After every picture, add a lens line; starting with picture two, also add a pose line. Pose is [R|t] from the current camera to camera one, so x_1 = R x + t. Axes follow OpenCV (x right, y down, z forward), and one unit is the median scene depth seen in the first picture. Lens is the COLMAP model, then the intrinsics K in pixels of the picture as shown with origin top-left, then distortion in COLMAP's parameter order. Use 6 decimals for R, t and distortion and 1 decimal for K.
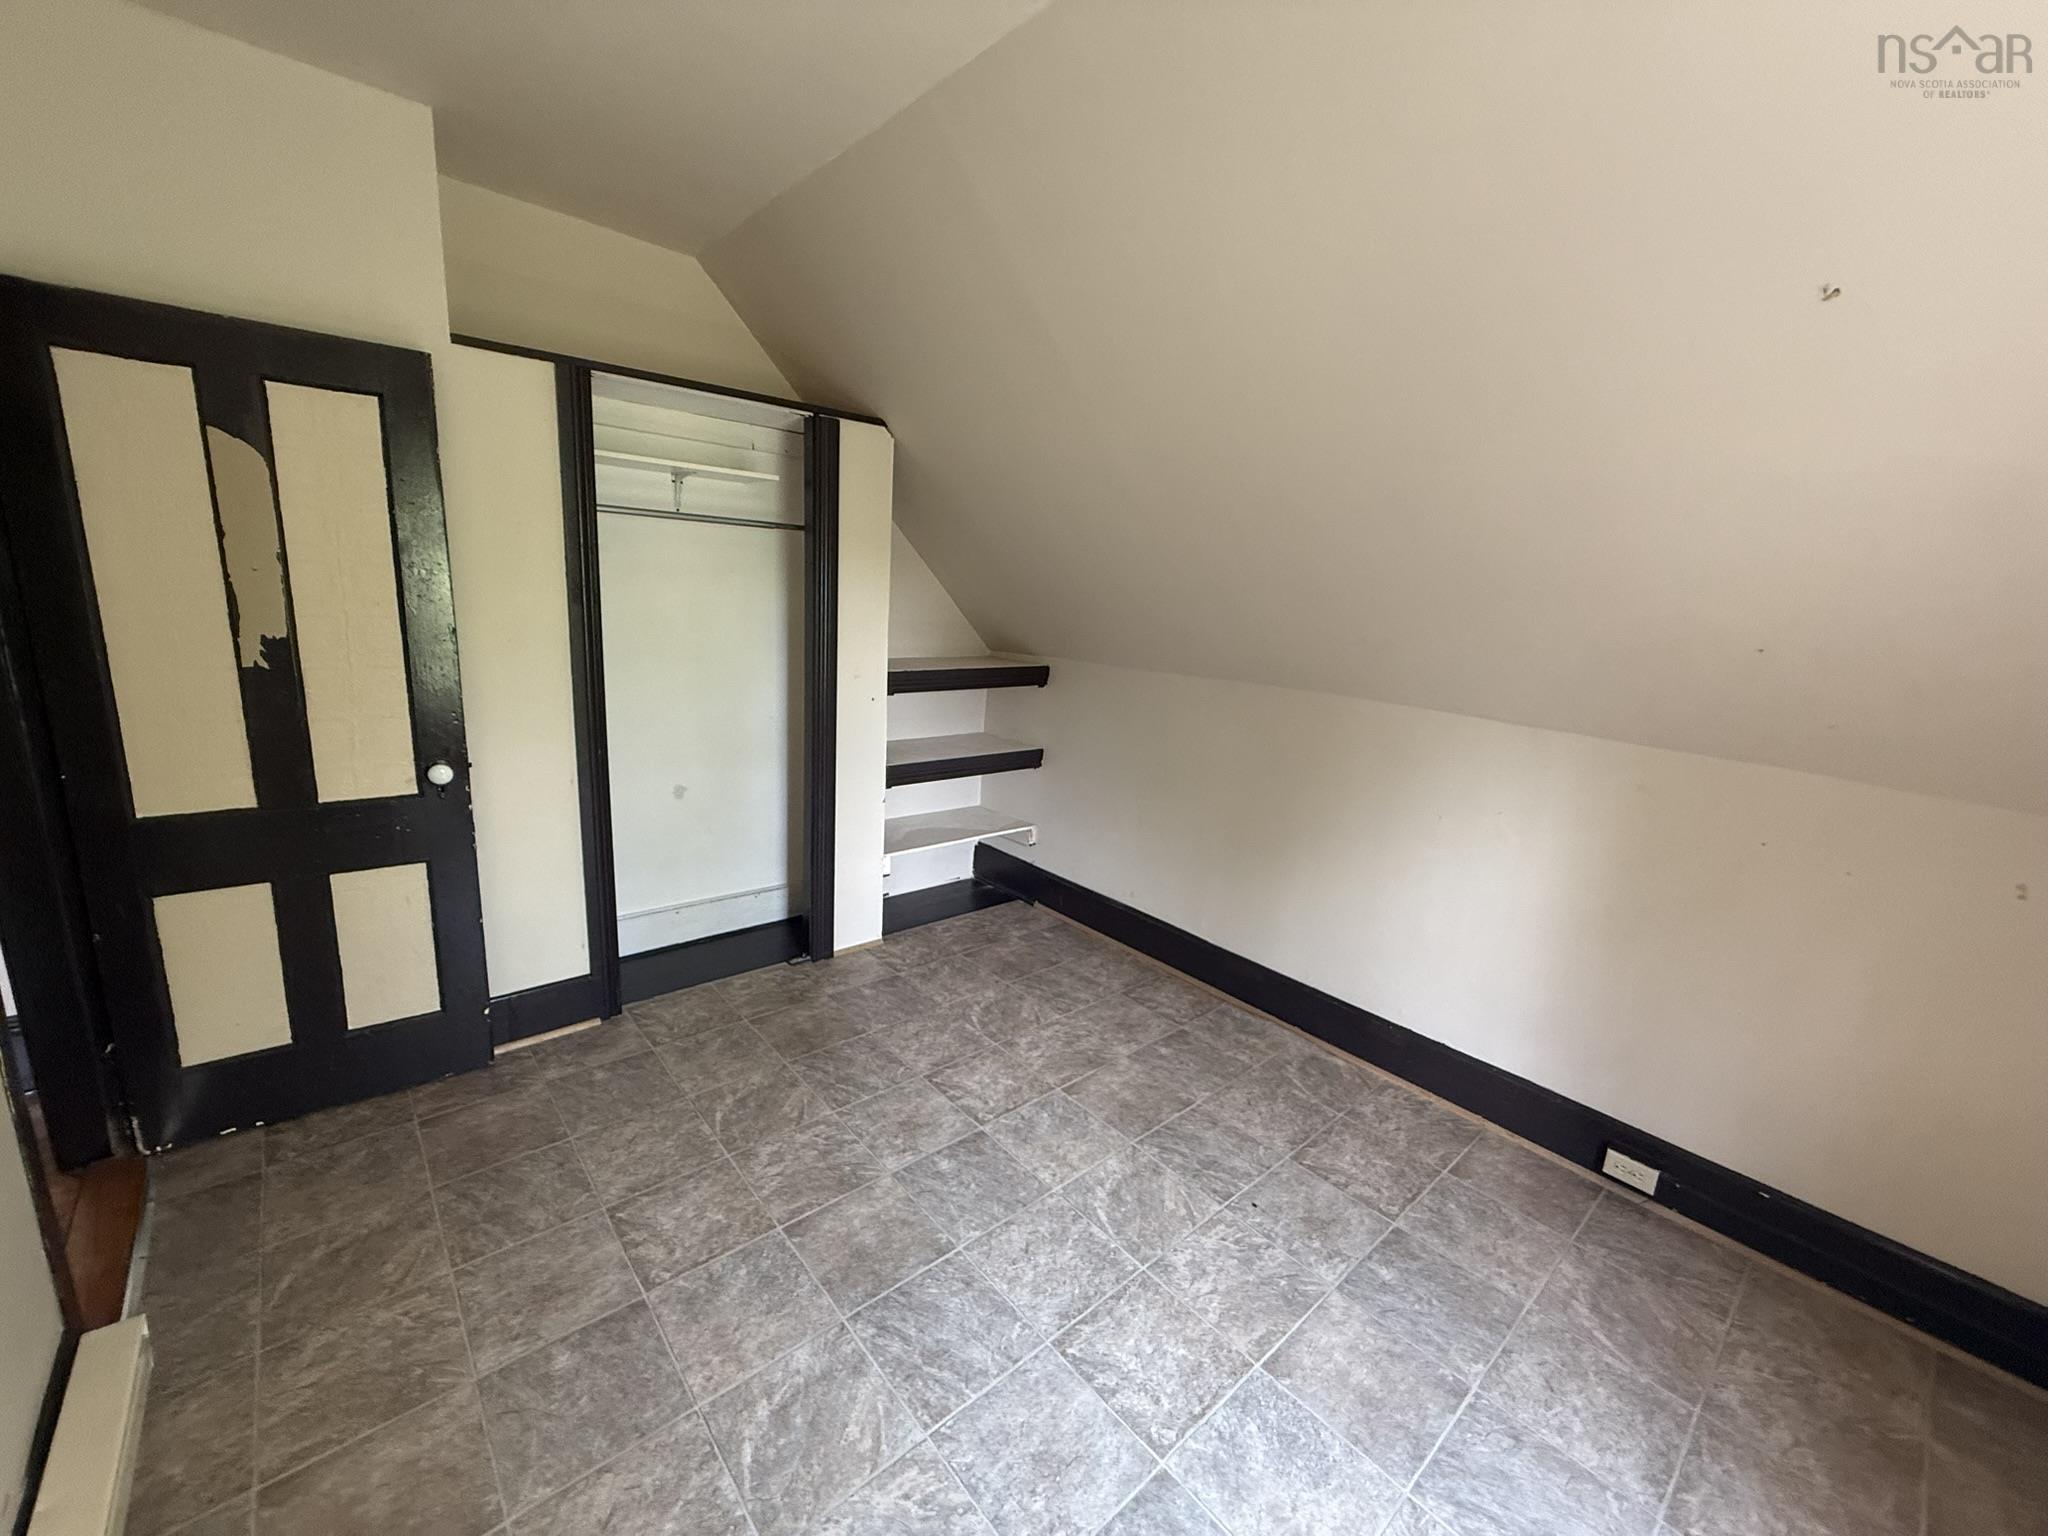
lens RADIAL K [[817.7, 0, 1021.5], [0, 817.7, 763.3], [0, 0, 1]] dist [-0.001487, 0.000128]
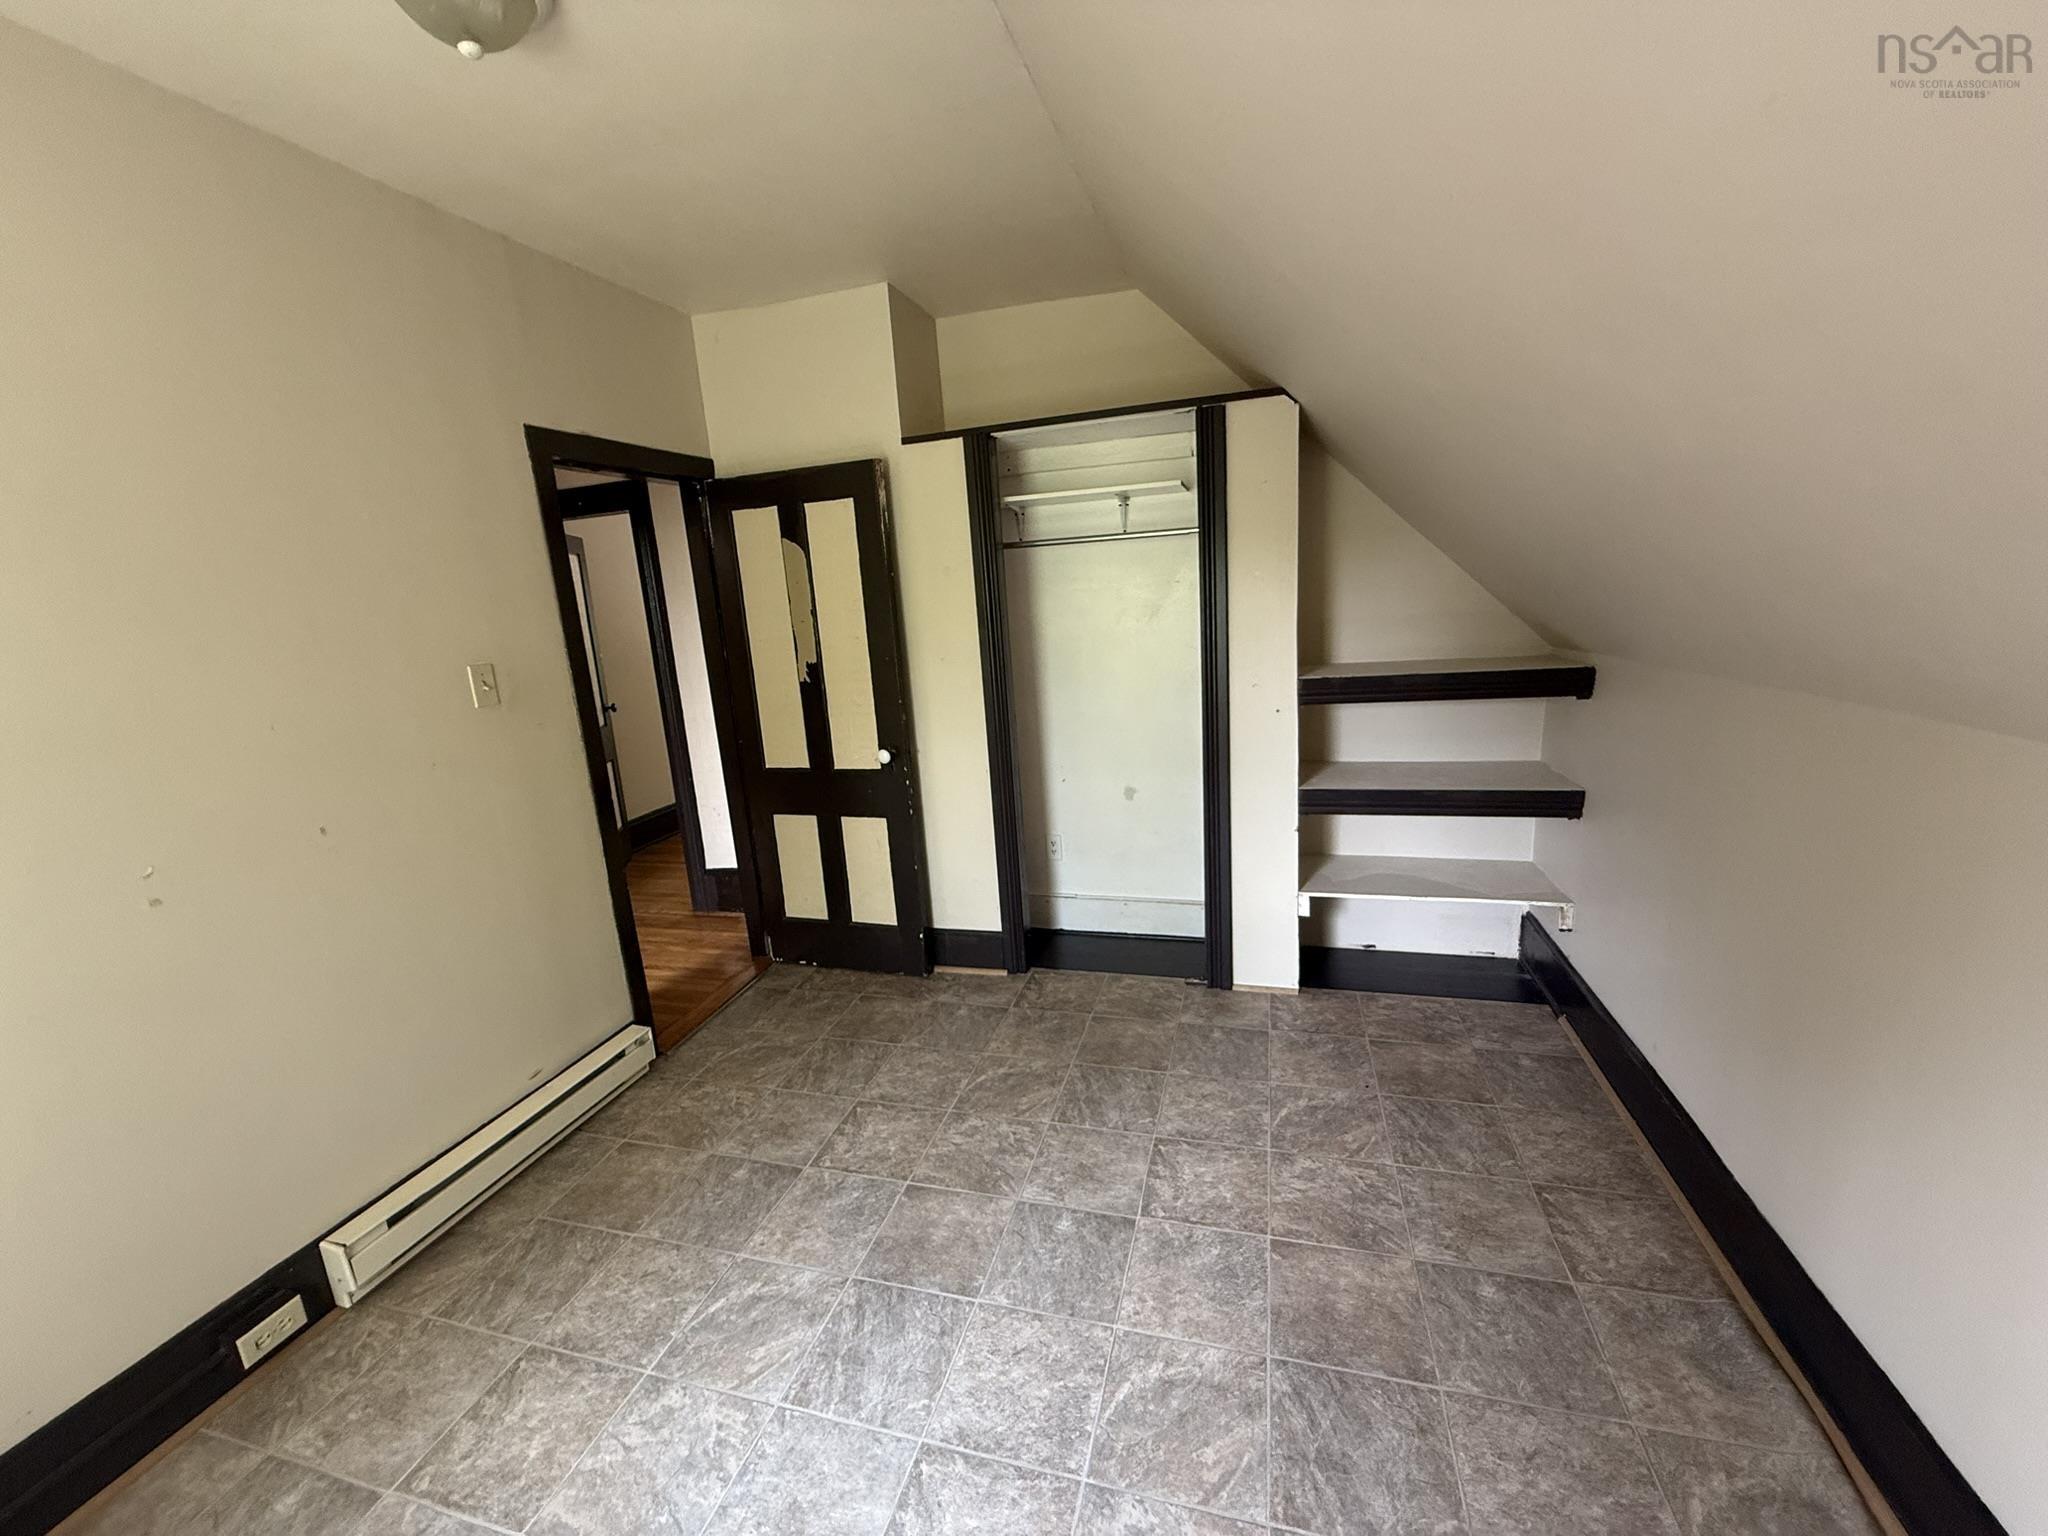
lens RADIAL K [[733.1, 0, 869.5], [0, 733.1, 811.4], [0, 0, 1]] dist [-0.024172, 0.010352]
pose [[0.553361, 0.145968, -0.820052, 0.273682], [-0.091423, 0.989220, 0.114388, -0.034690], [0.827909, 0.011674, 0.560741, 0.240612]]
